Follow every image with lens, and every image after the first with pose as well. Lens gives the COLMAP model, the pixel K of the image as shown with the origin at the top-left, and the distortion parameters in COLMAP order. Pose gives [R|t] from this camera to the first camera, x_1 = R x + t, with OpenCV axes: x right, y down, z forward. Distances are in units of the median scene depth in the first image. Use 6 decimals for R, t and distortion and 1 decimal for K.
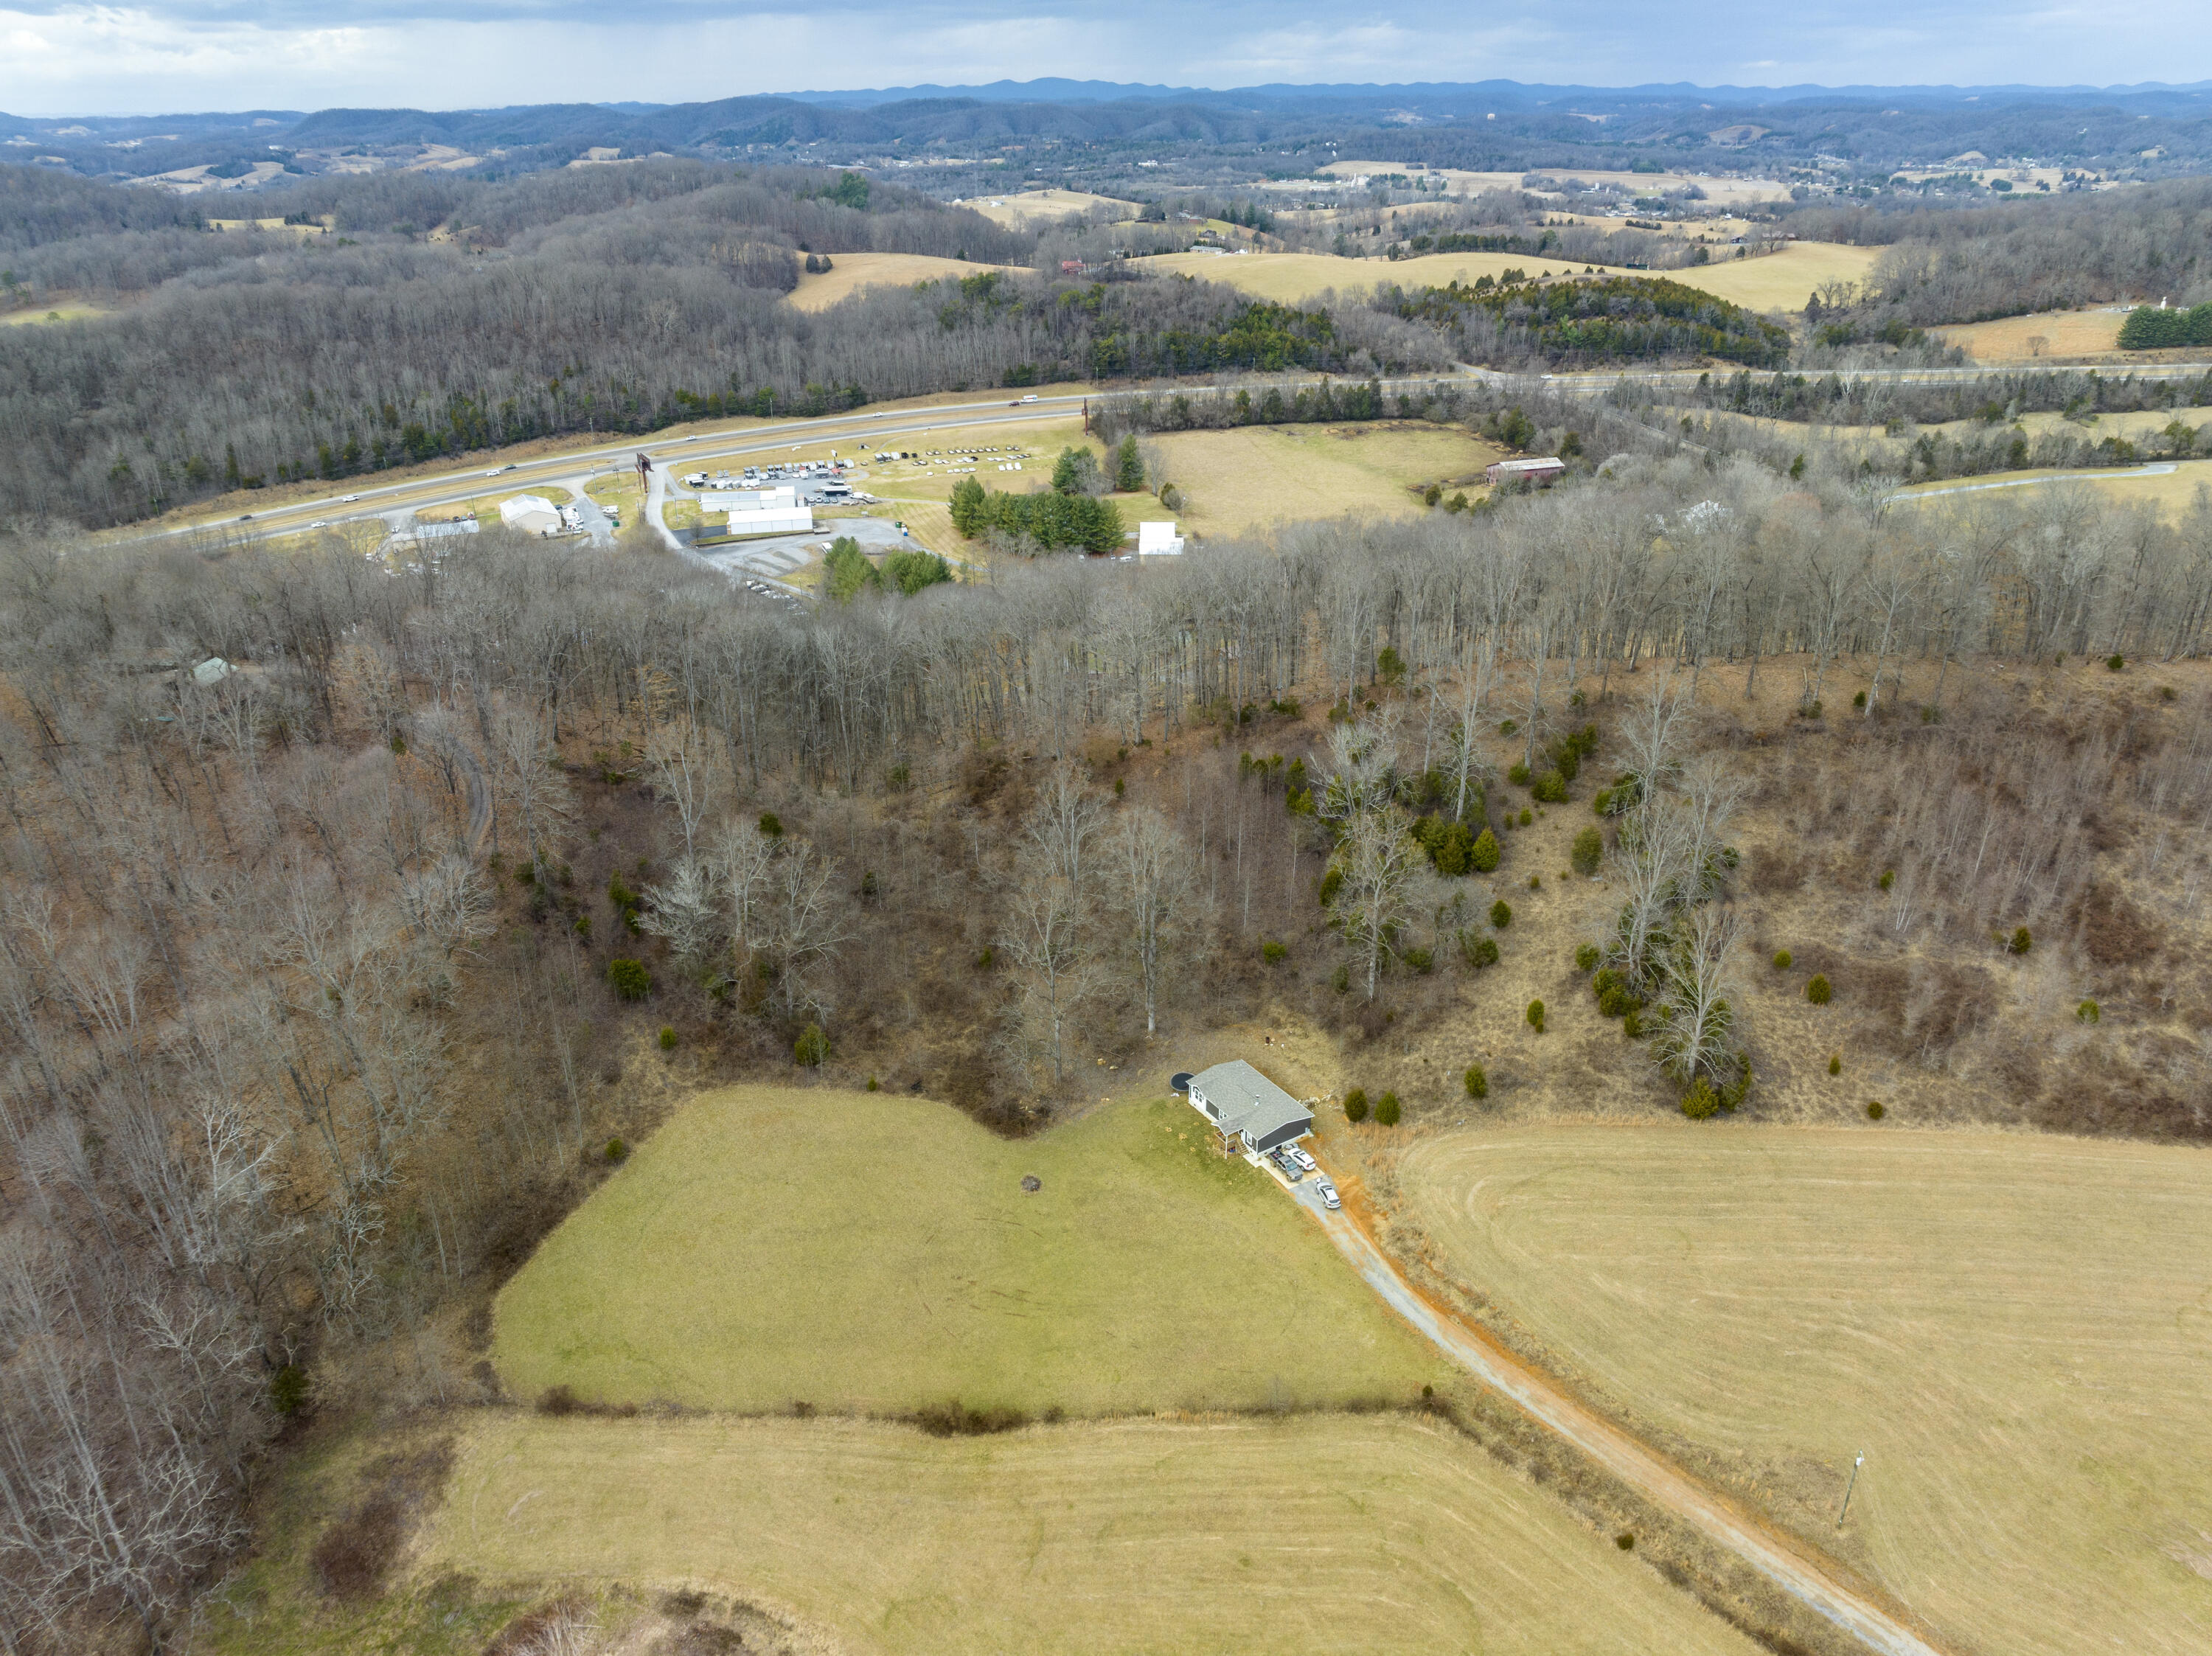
lens RADIAL K [[1555.7, 0, 1116.8], [0, 1555.7, 825.6], [0, 0, 1]] dist [-0.038356, -0.003280]
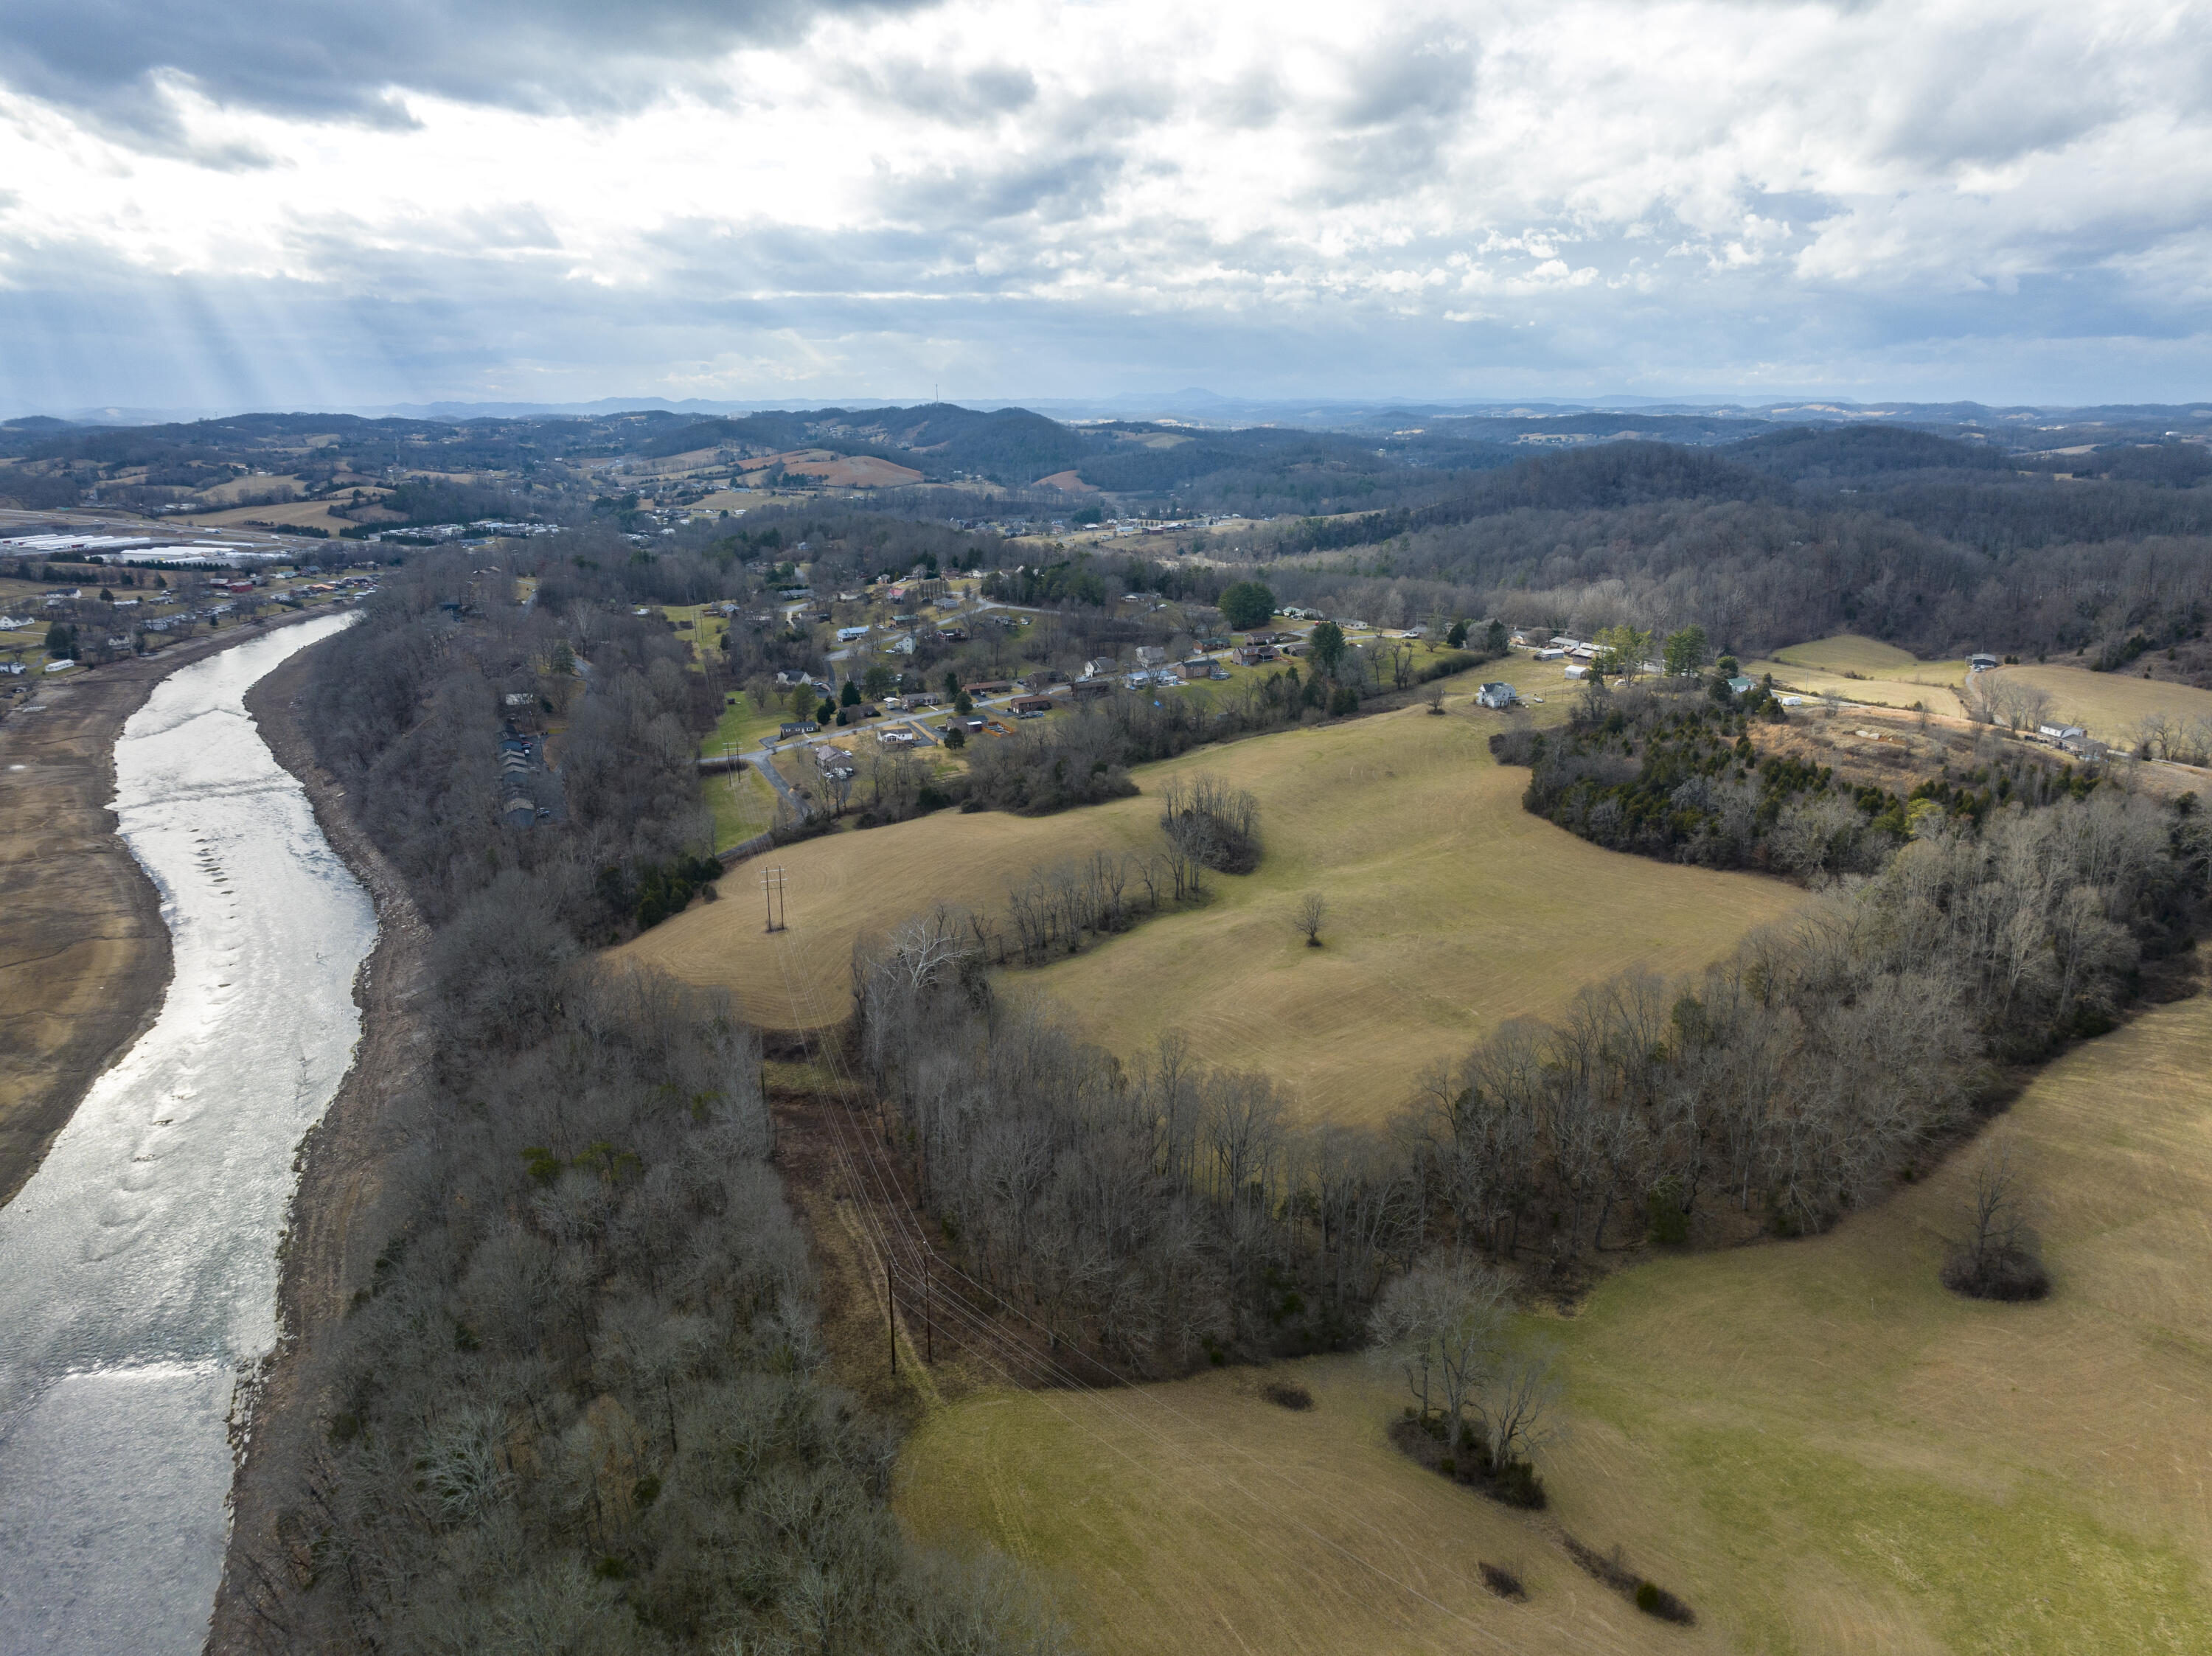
lens RADIAL K [[1555.7, 0, 1116.8], [0, 1555.7, 825.6], [0, 0, 1]] dist [-0.038356, -0.003280]
pose [[0.464194, 0.236742, -0.853509, 2.263245], [-0.376565, 0.924943, 0.051756, 1.104409], [0.801700, 0.297377, 0.518502, -2.286293]]
